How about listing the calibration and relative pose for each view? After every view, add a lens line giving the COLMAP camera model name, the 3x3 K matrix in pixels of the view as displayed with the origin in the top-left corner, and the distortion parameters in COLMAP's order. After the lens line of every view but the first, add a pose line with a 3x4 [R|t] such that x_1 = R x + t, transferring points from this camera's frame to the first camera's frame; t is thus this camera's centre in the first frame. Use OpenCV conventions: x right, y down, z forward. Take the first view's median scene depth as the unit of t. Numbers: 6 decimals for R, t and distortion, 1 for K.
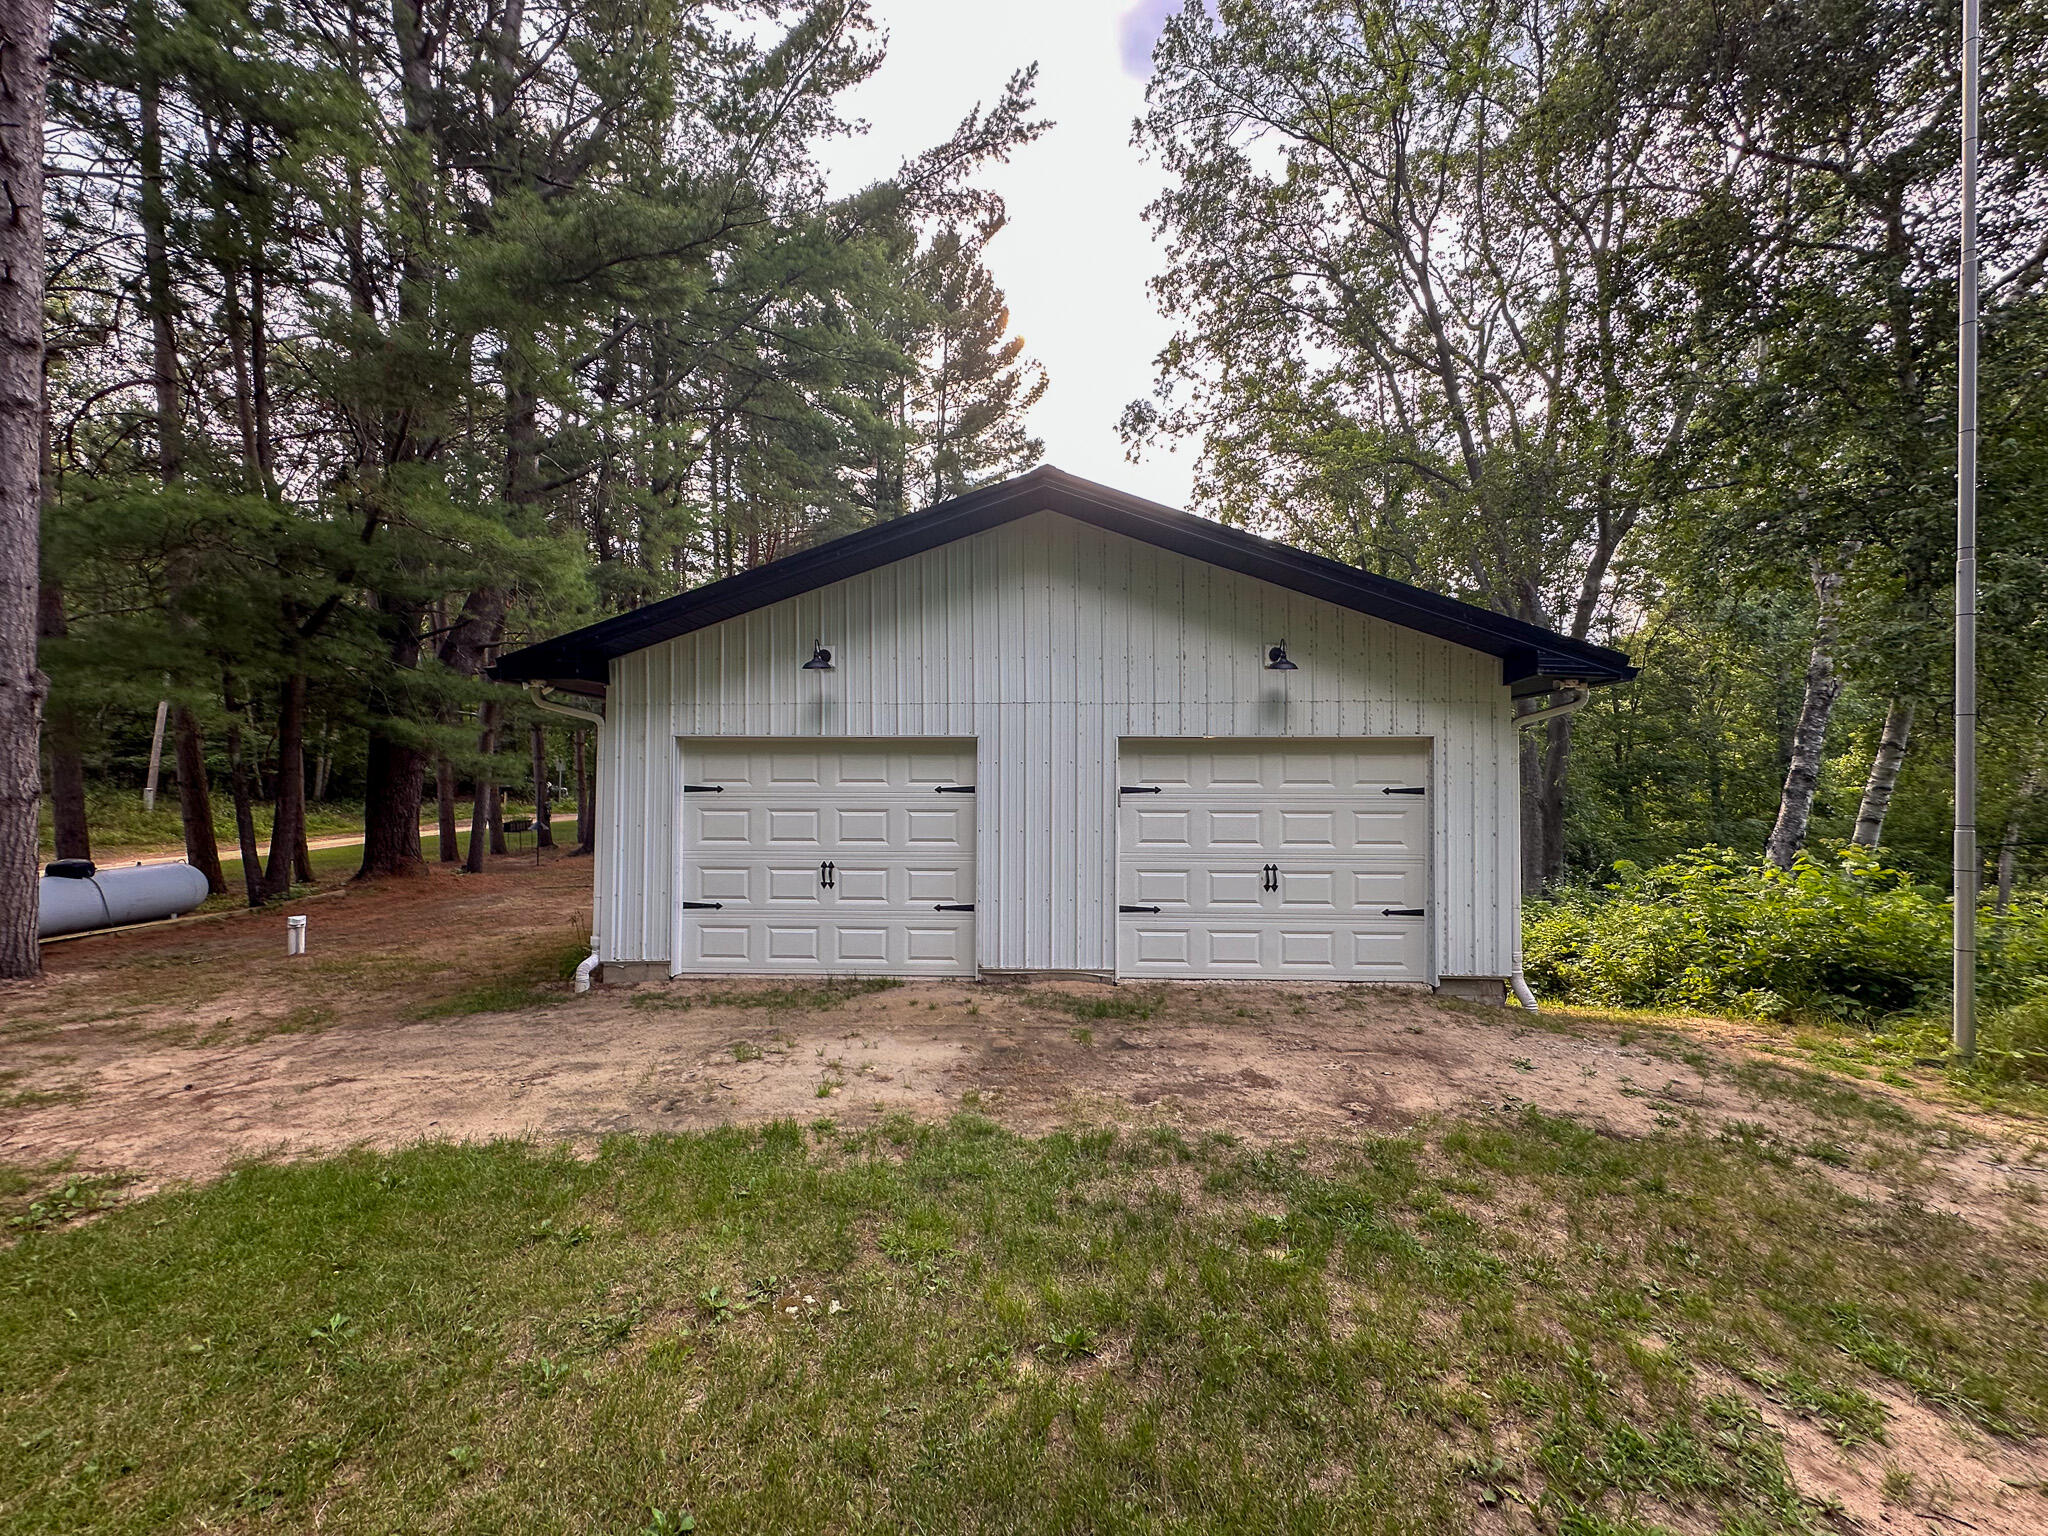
lens RADIAL K [[824.1, 0, 1028.4], [0, 824.1, 792.8], [0, 0, 1]] dist [-0.001591, -0.000093]
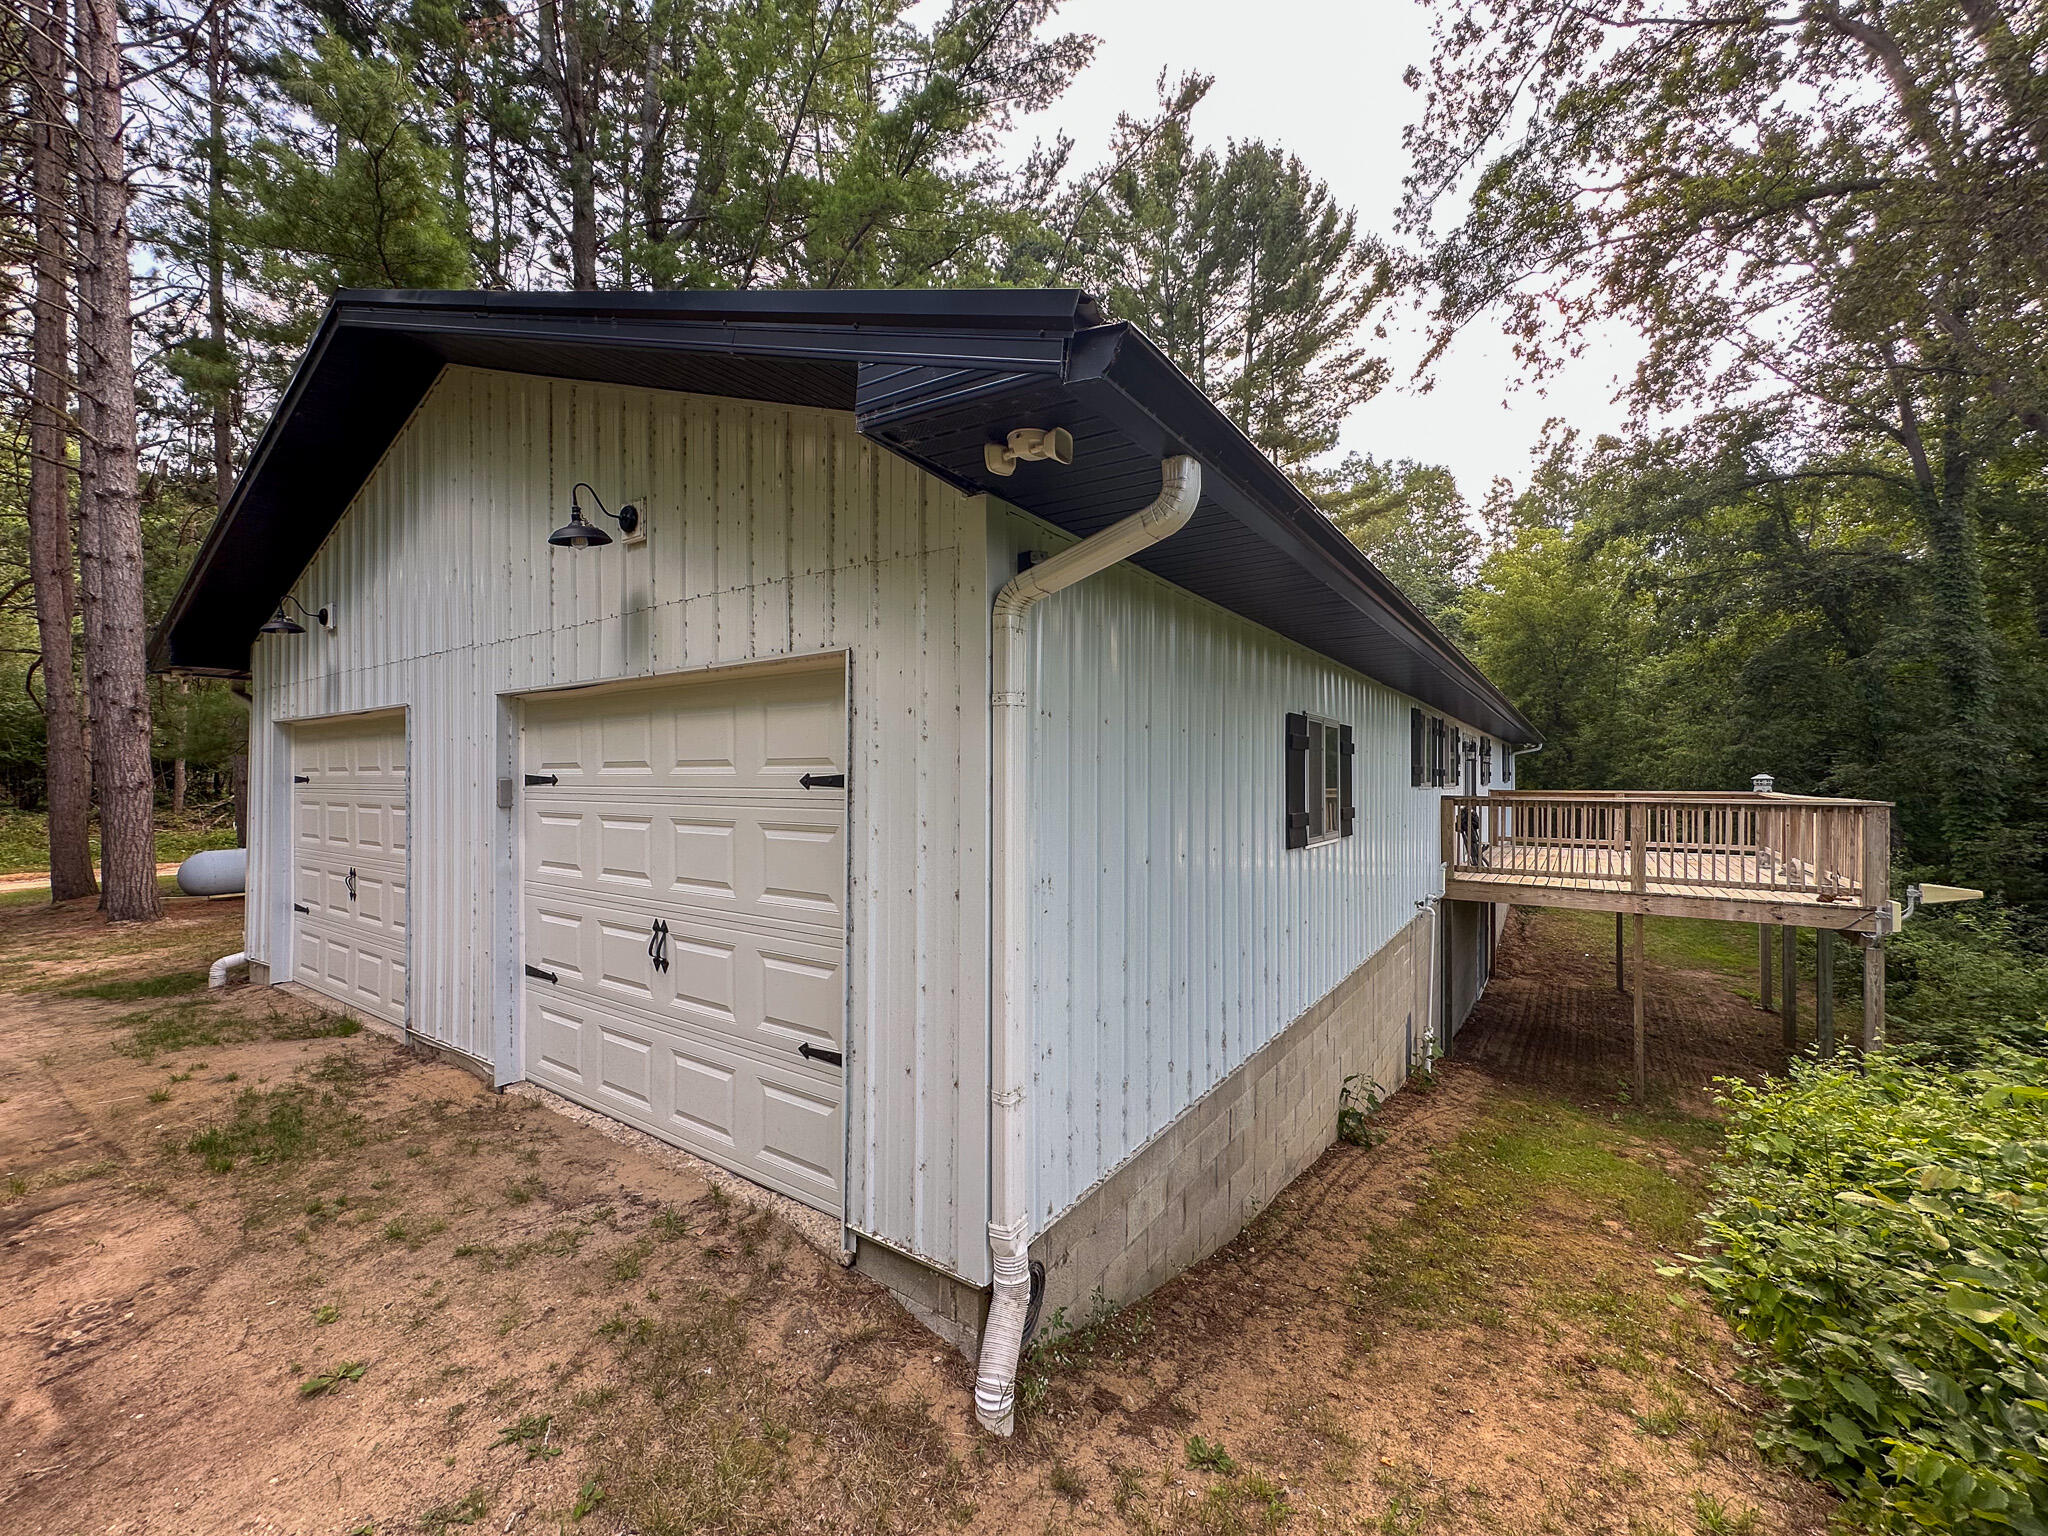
lens RADIAL K [[822.4, 0, 1024.1], [0, 822.4, 775.9], [0, 0, 1]] dist [0.001035, 0.000274]
pose [[0.845213, -0.002958, -0.534421, 0.787775], [-0.006808, 0.999844, -0.016300, 0.001443], [0.534386, 0.017415, 0.845061, 0.686138]]
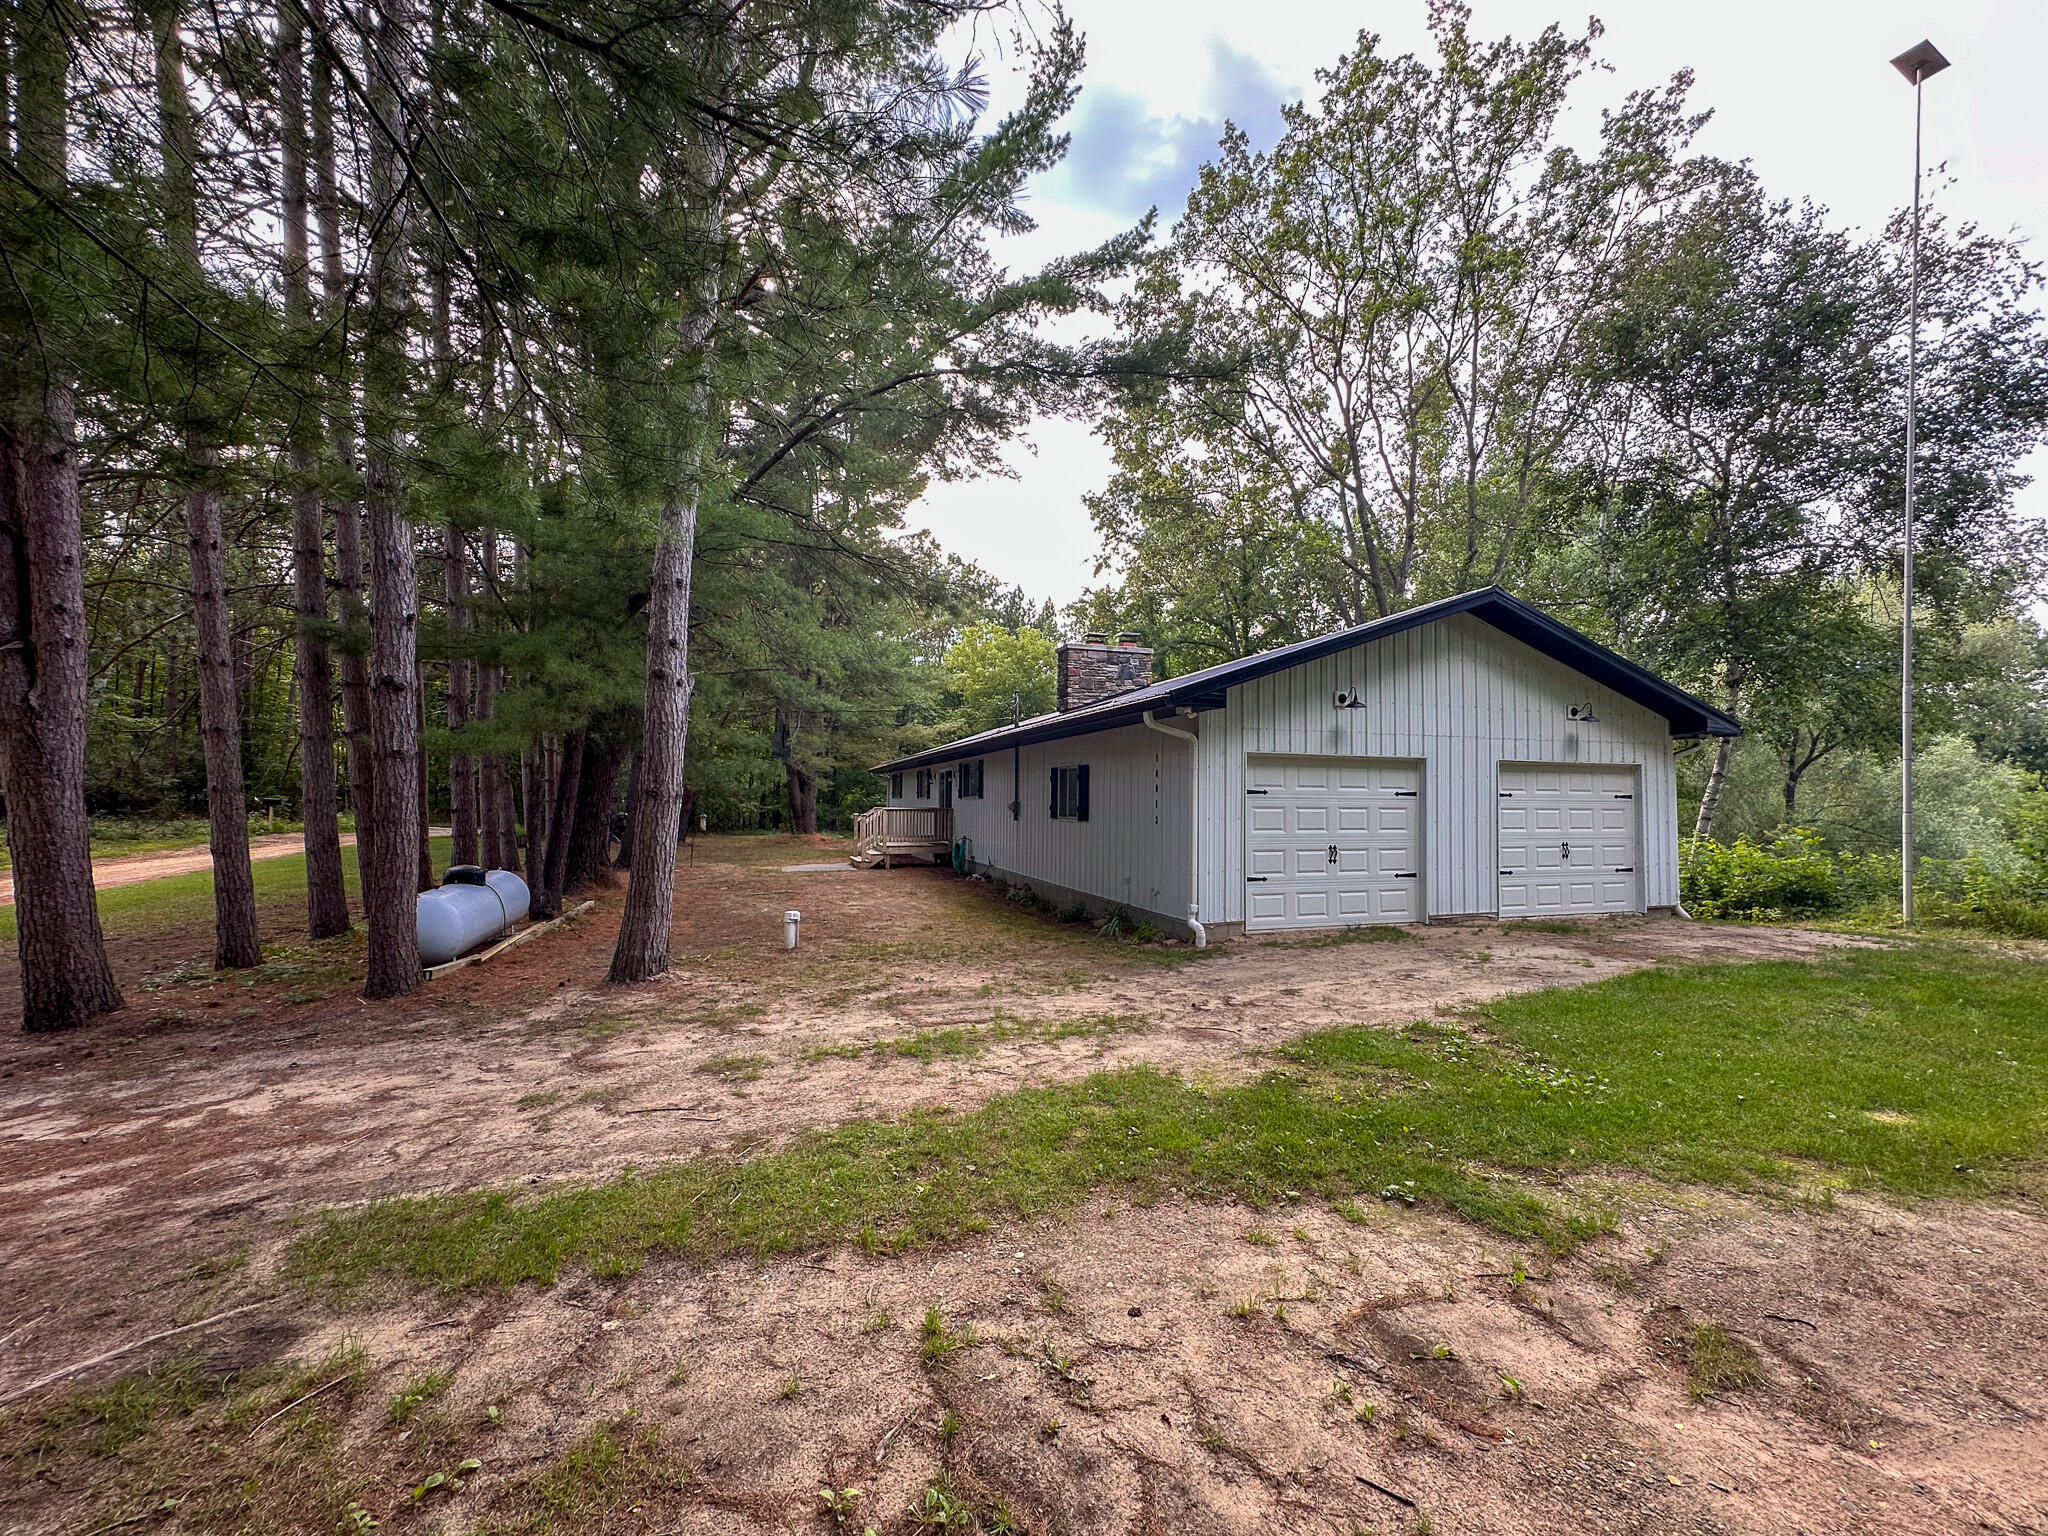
lens RADIAL K [[824.1, 0, 1028.4], [0, 824.1, 792.8], [0, 0, 1]] dist [-0.001591, -0.000093]
pose [[0.933036, 0.009377, 0.359660, -1.265224], [-0.002371, 0.999799, -0.019916, 0.024845], [-0.359775, 0.017729, 0.932871, -0.122645]]
